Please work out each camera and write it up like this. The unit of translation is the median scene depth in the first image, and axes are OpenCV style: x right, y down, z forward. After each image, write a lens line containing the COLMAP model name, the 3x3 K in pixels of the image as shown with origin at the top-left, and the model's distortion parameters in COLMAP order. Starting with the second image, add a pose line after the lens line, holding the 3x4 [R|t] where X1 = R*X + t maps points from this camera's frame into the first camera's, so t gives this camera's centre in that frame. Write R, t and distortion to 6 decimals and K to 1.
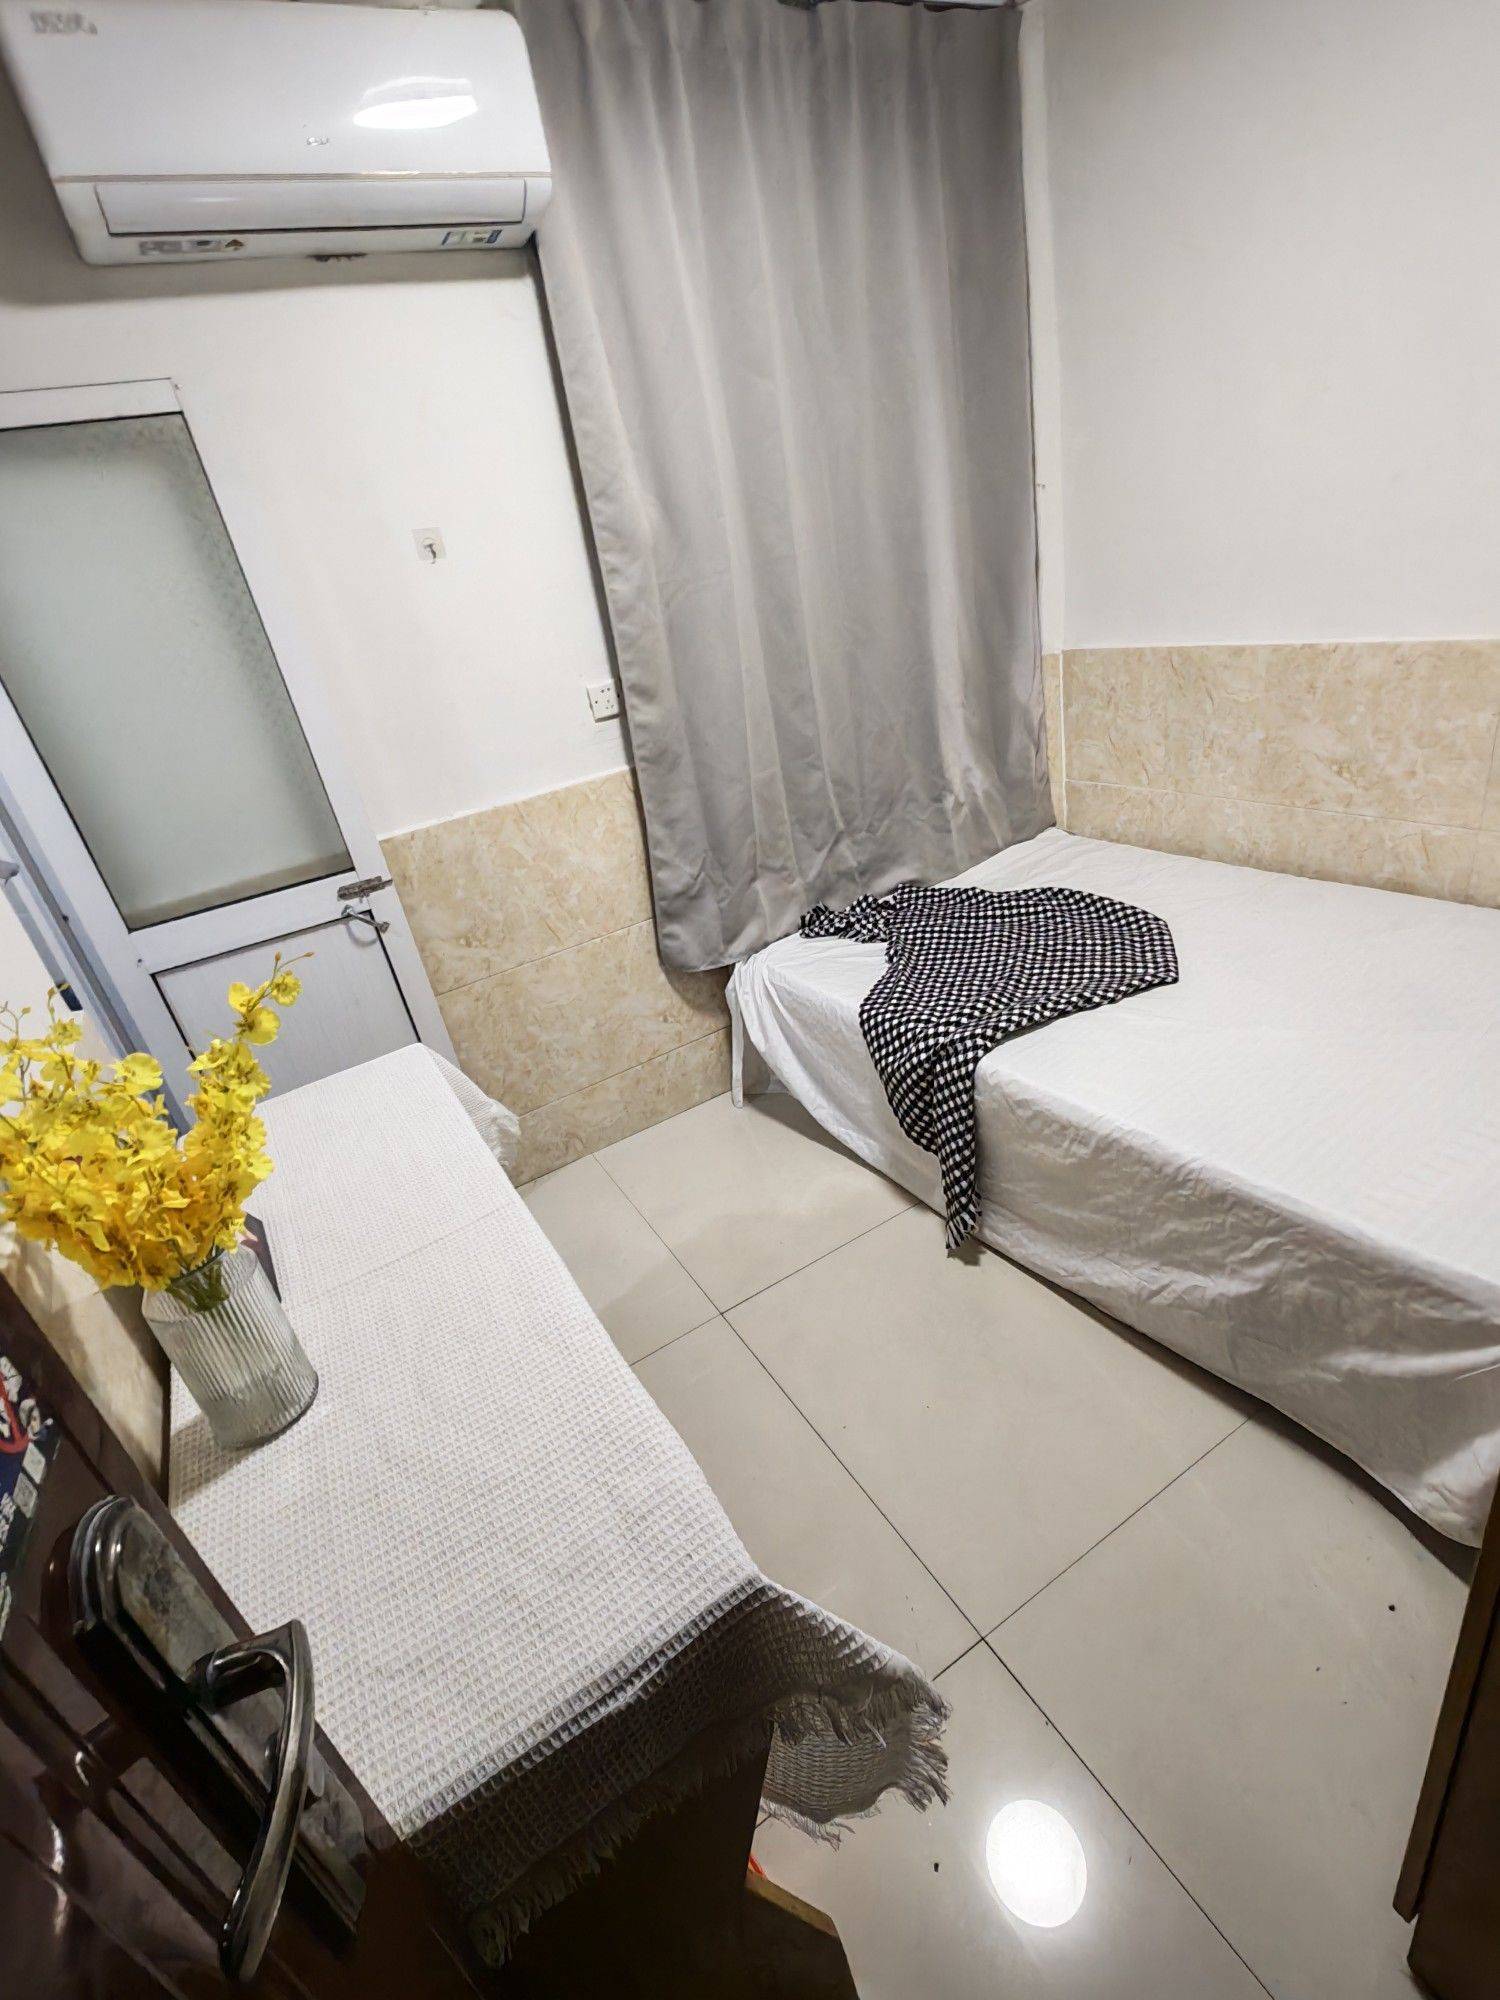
lens RADIAL K [[916.5, 0, 751.2], [0, 916.5, 1000.6], [0, 0, 1]] dist [0.005445, 0.001058]
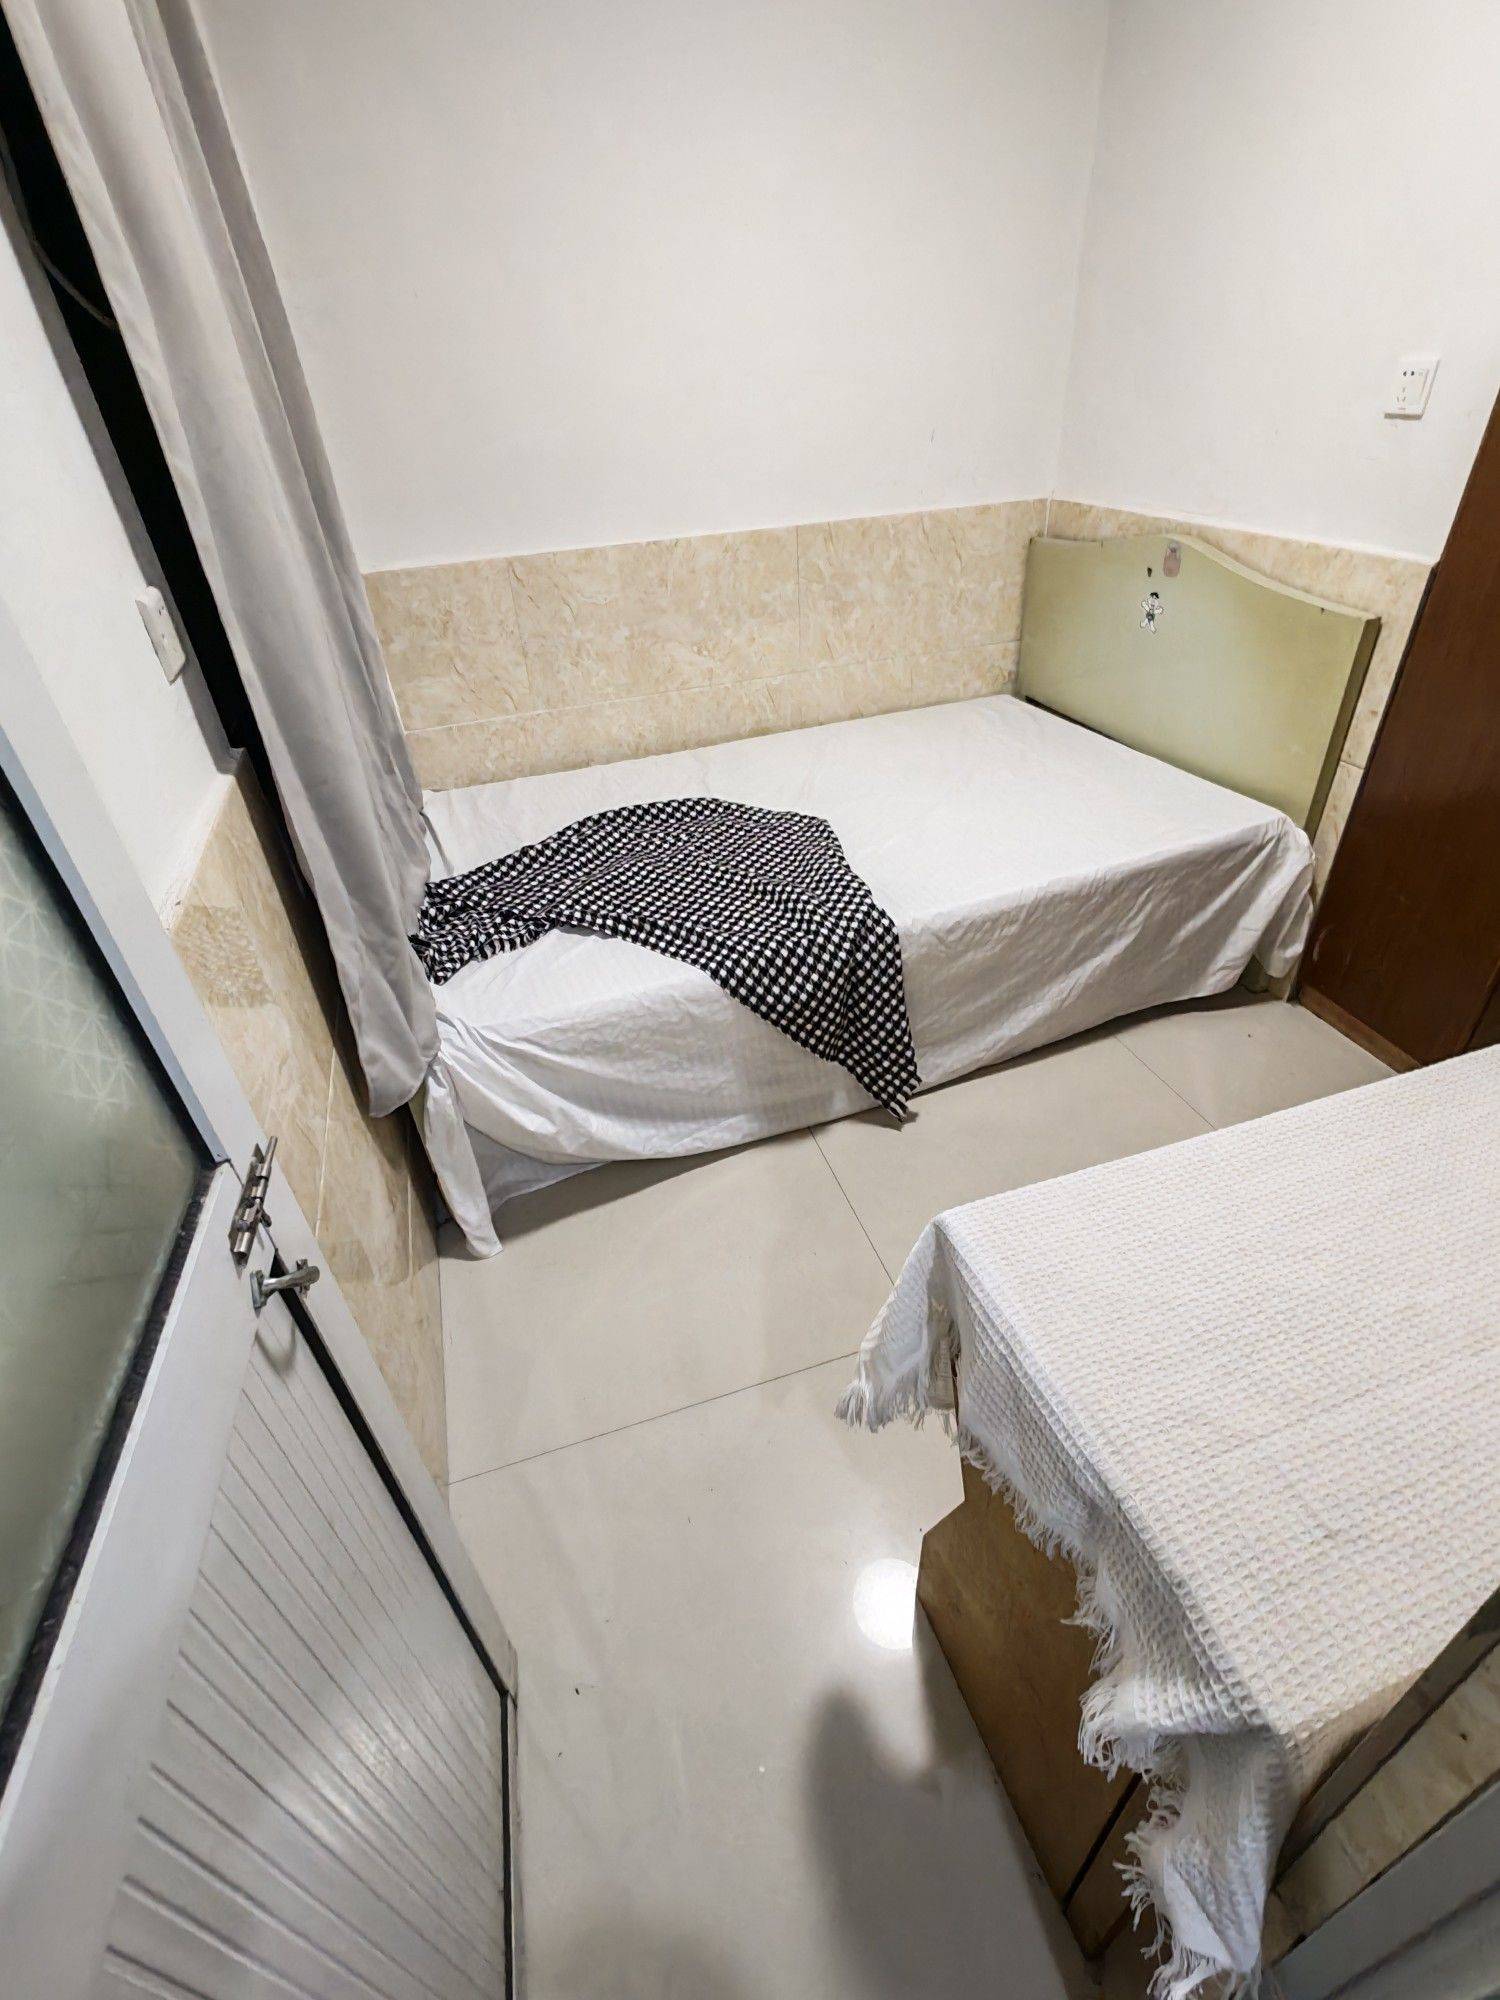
lens RADIAL K [[916.5, 0, 749.7], [0, 916.5, 1000.2], [0, 0, 1]] dist [0.005445, 0.001058]
pose [[0.222770, -0.415966, 0.881672, -0.570041], [0.441652, 0.849327, 0.289114, -0.178670], [-0.869090, 0.324986, 0.372917, 0.643628]]
